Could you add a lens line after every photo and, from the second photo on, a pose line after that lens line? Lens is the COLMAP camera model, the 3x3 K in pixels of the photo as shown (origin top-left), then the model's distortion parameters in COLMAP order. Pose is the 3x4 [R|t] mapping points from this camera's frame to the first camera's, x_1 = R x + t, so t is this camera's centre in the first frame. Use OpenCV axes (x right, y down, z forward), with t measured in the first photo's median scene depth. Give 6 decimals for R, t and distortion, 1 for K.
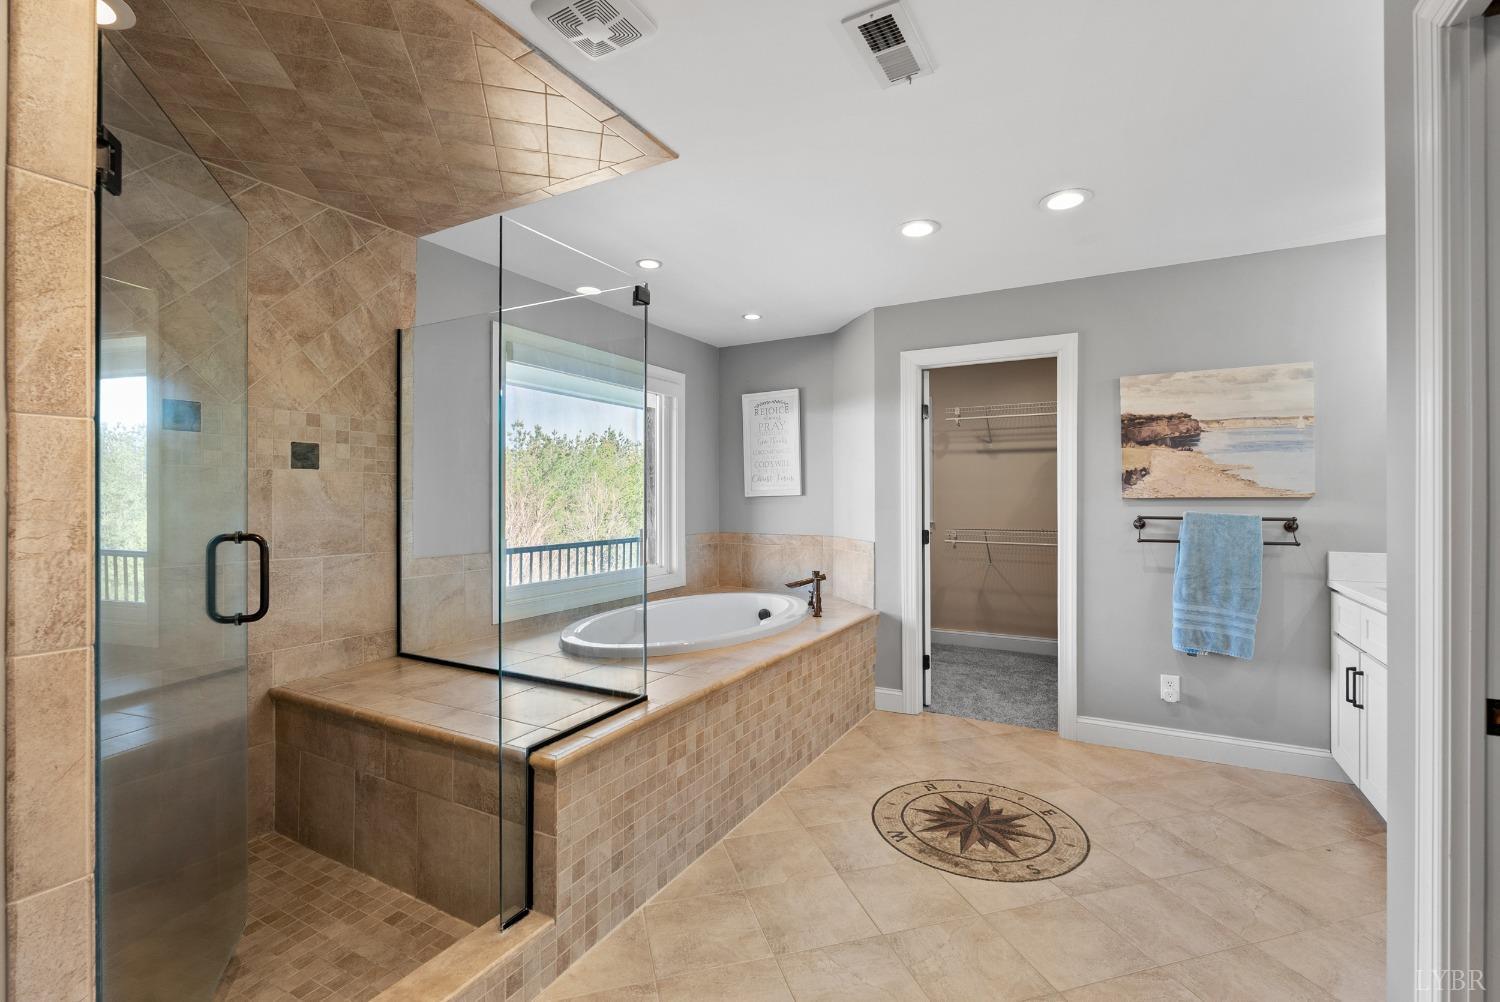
lens RADIAL K [[667.3, 0, 747.6], [0, 667.3, 498.5], [0, 0, 1]] dist [-0.002175, -0.000313]
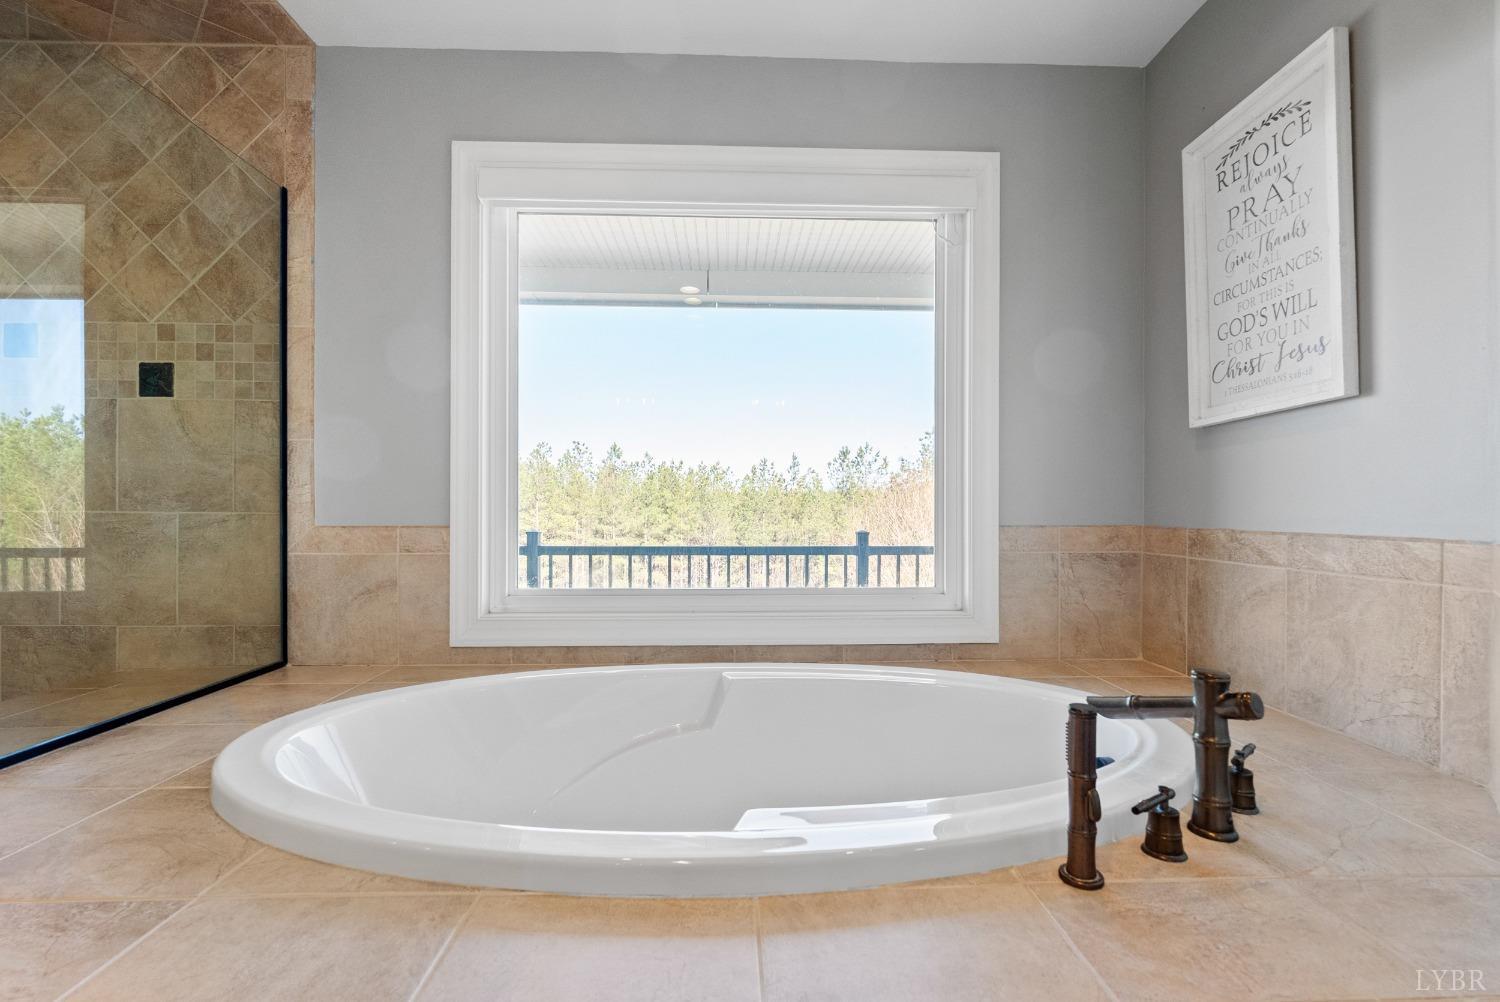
lens RADIAL K [[667.3, 0, 745.9], [0, 667.3, 508.2], [0, 0, 1]] dist [-0.002175, -0.000313]
pose [[0.523580, 0.000435, -0.851976, 0.323586], [-0.004076, 0.999990, -0.001995, 0.077521], [0.851967, 0.004517, 0.523576, 1.098103]]
